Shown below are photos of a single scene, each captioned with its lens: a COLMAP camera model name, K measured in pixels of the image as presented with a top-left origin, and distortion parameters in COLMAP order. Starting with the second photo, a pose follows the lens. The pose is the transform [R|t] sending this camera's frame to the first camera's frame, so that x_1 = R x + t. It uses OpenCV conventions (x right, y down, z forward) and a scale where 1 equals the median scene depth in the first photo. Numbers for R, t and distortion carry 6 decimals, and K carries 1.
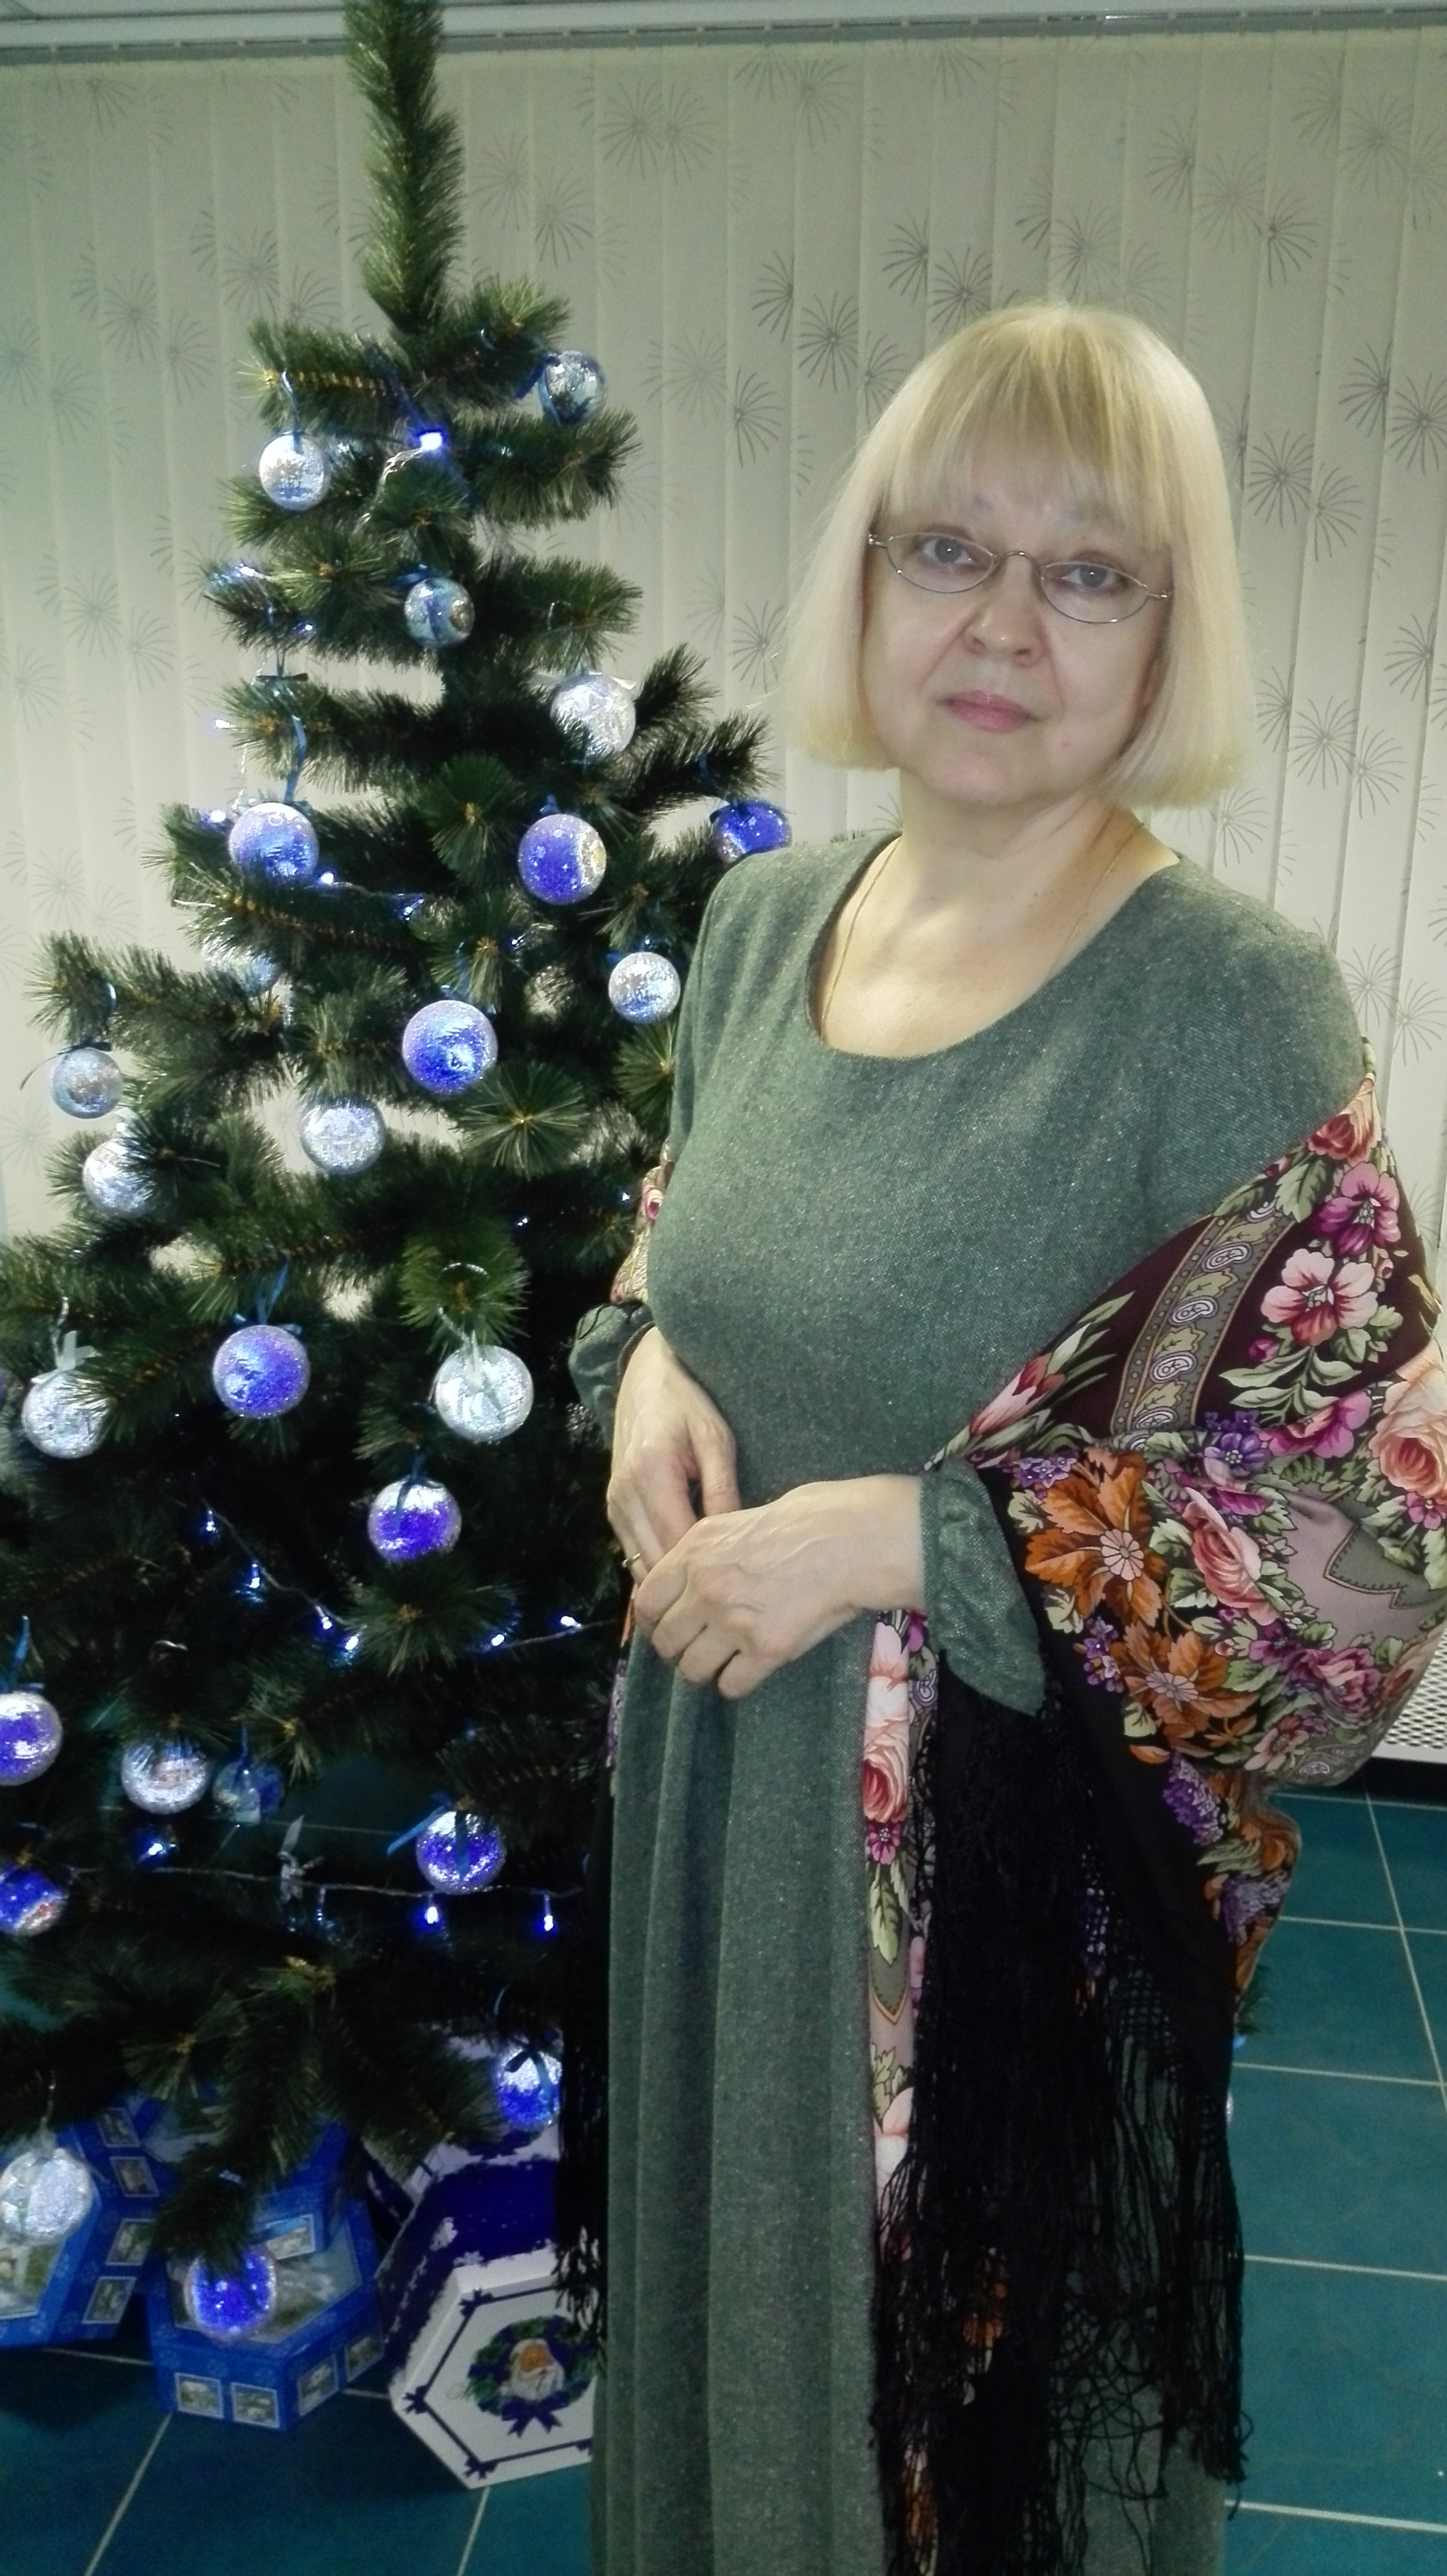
lens RADIAL K [[2126.7, 0, 718.5], [0, 2126.7, 1342.4], [0, 0, 1]] dist [0.082565, -0.217901]
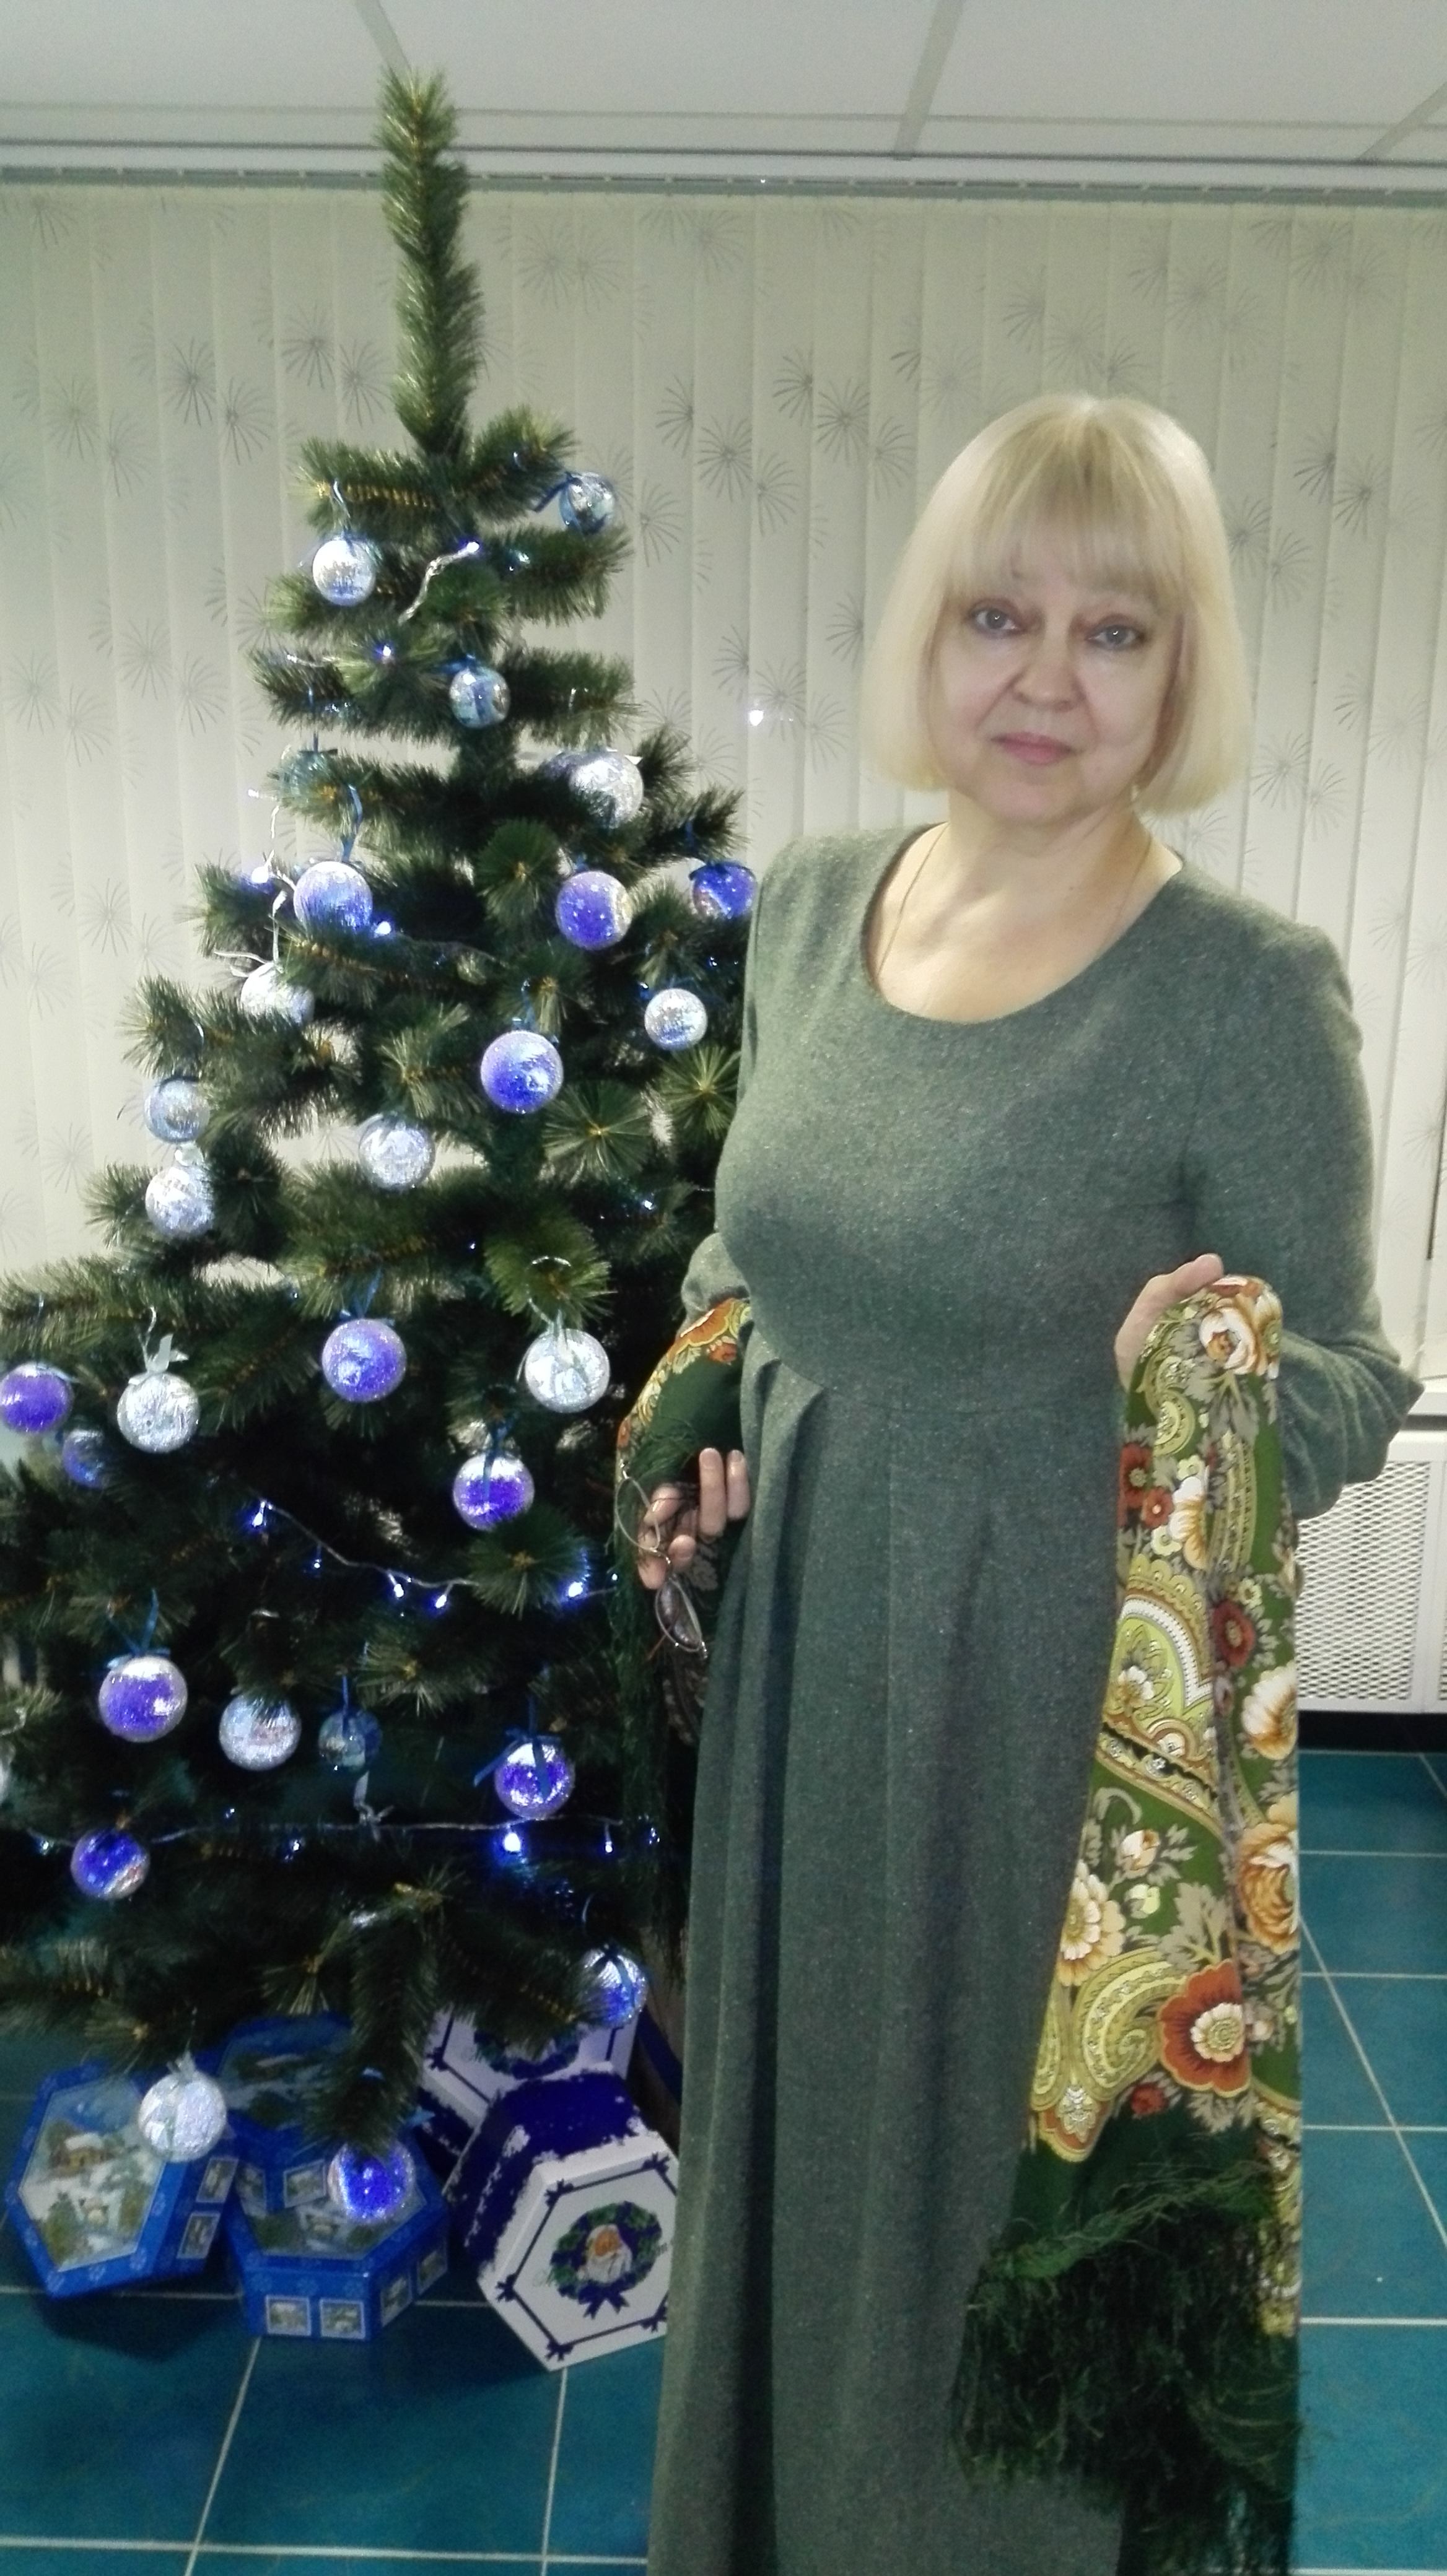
lens RADIAL K [[2129.7, 0, 720.7], [0, 2129.7, 1340.2], [0, 0, 1]] dist [0.083829, -0.234792]
pose [[0.989987, -0.032834, 0.137286, -0.166877], [0.037486, 0.998803, -0.031434, 0.042056], [-0.136090, 0.036265, 0.990032, -0.133458]]
